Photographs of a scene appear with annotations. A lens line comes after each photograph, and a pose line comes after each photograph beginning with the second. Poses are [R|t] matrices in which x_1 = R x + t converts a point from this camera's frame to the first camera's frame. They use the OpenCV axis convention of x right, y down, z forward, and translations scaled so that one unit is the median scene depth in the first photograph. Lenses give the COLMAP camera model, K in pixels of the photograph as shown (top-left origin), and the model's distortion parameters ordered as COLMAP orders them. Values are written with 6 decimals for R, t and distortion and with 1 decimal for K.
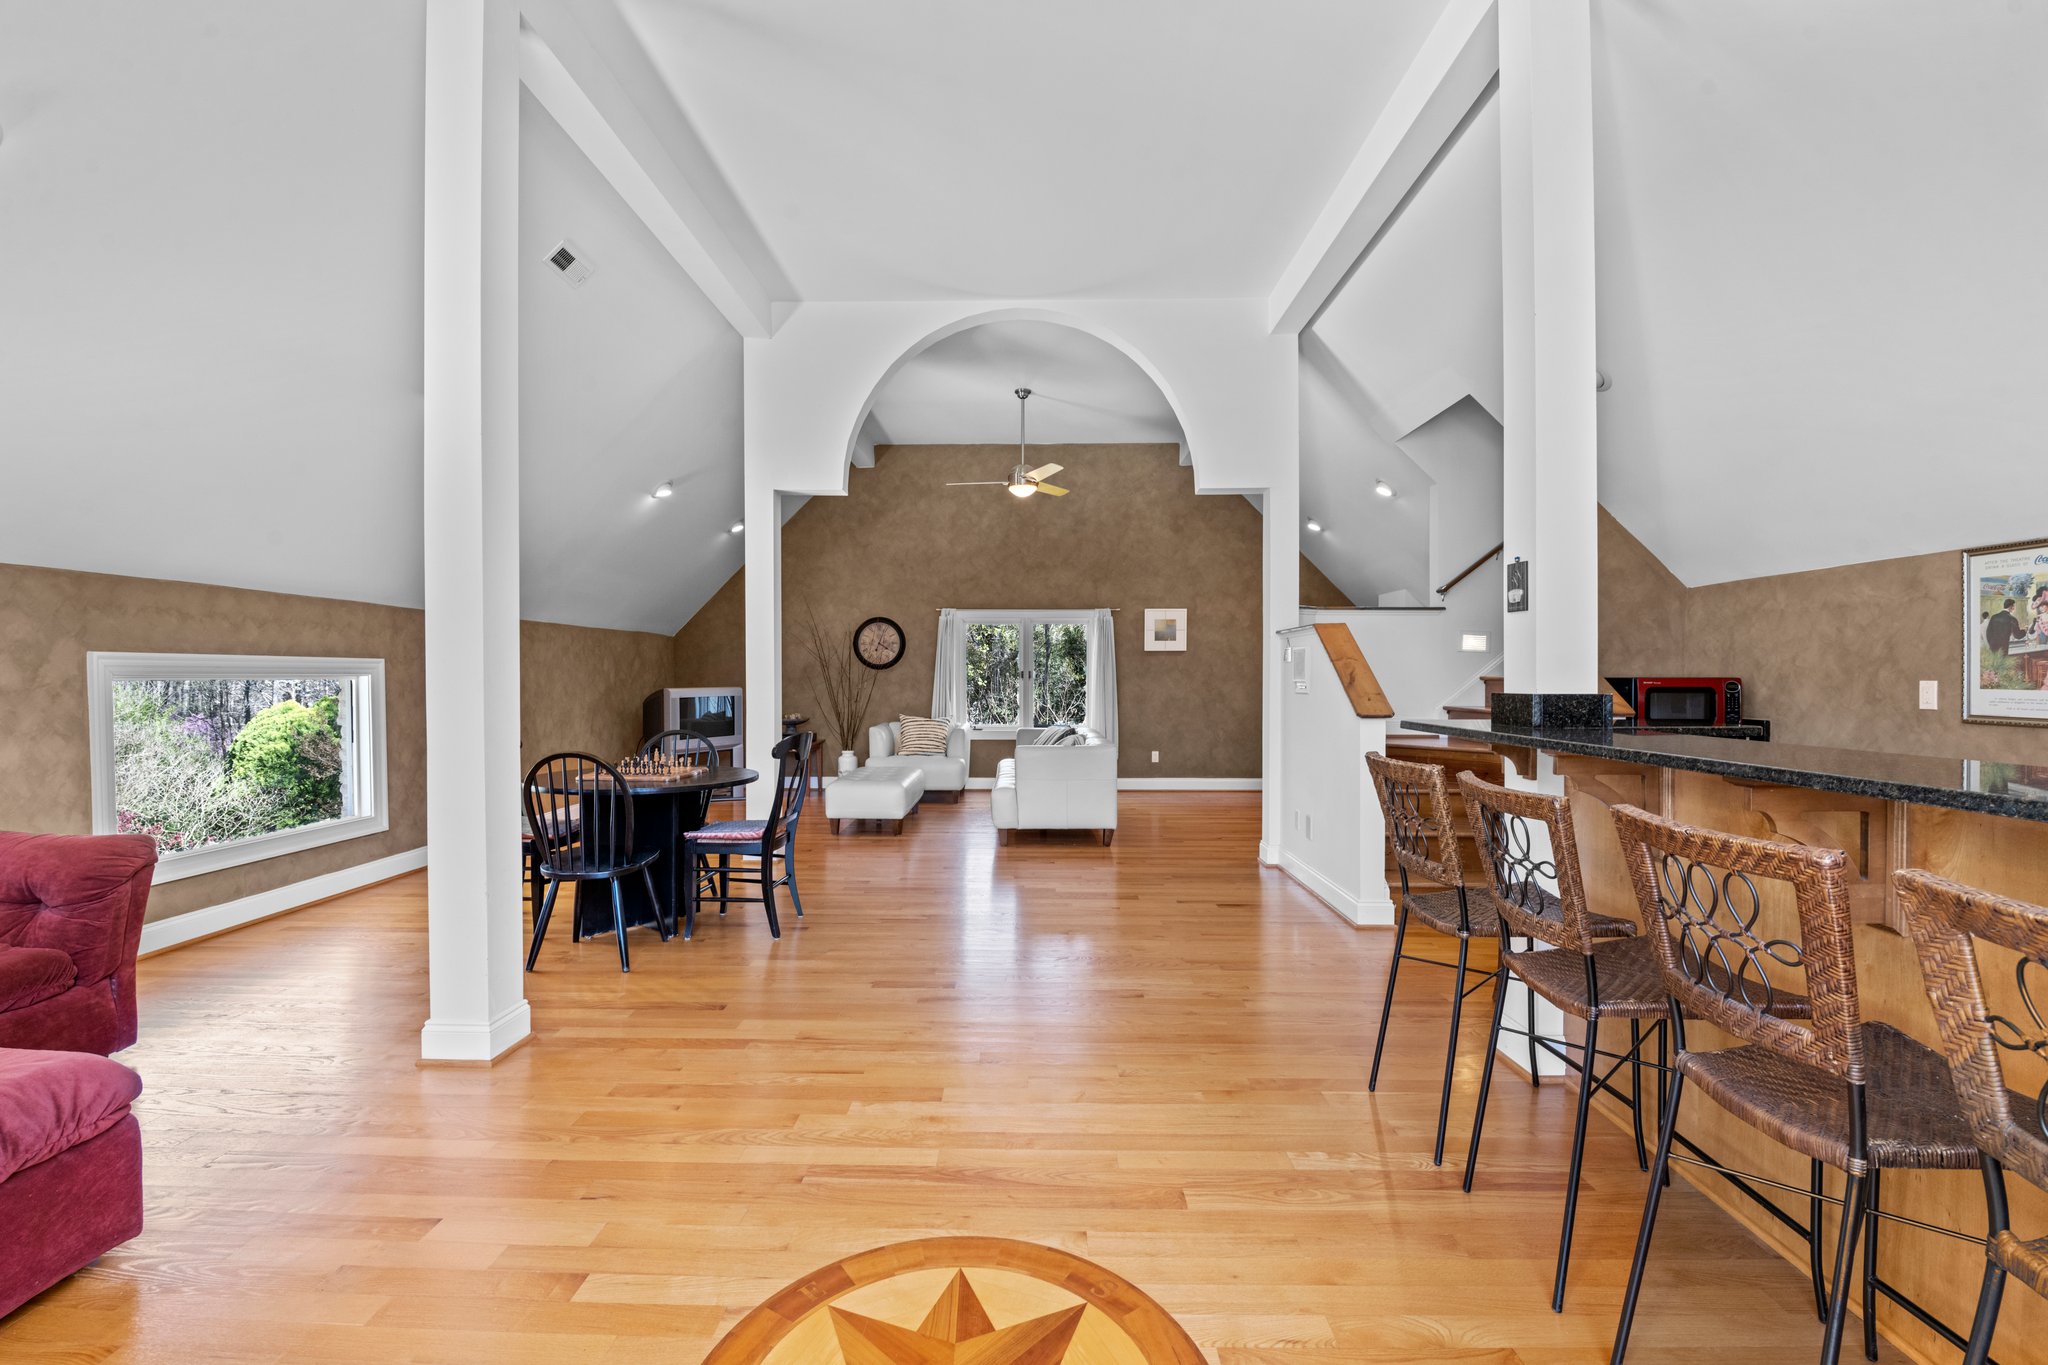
lens RADIAL K [[884.1, 0, 1020.9], [0, 884.1, 675.6], [0, 0, 1]] dist [-0.000318, 0.000438]
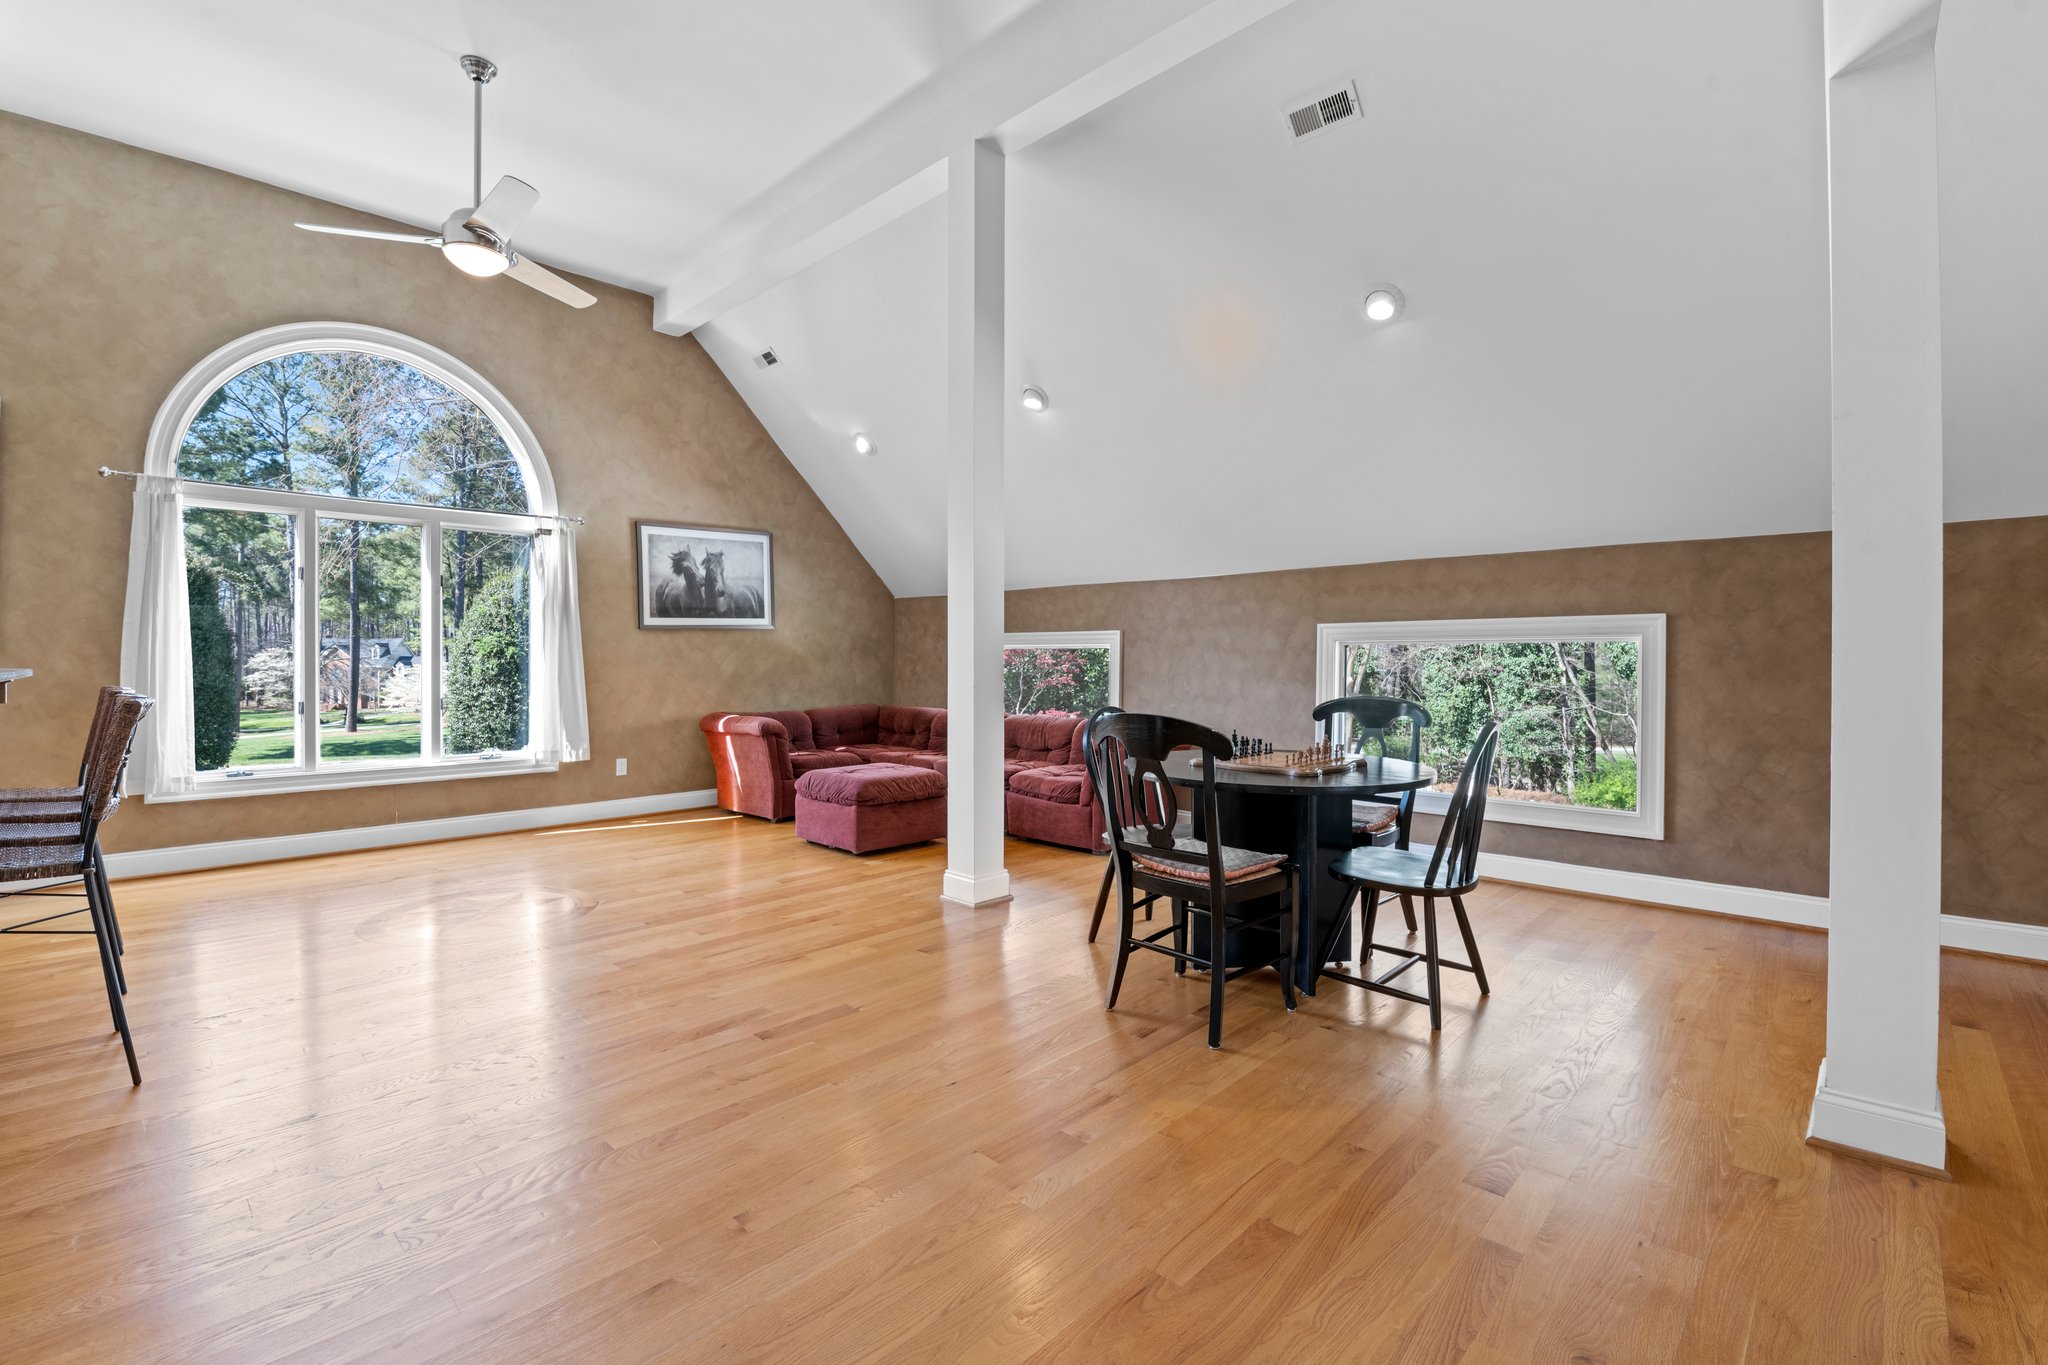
lens RADIAL K [[884.1, 0, 1020.9], [0, 884.1, 675.6], [0, 0, 1]] dist [-0.000318, 0.000438]
pose [[-0.667898, -0.002888, -0.744247, 0.302860], [-0.010634, 0.999927, 0.005662, 0.051377], [0.744177, 0.011696, -0.667880, 1.573507]]
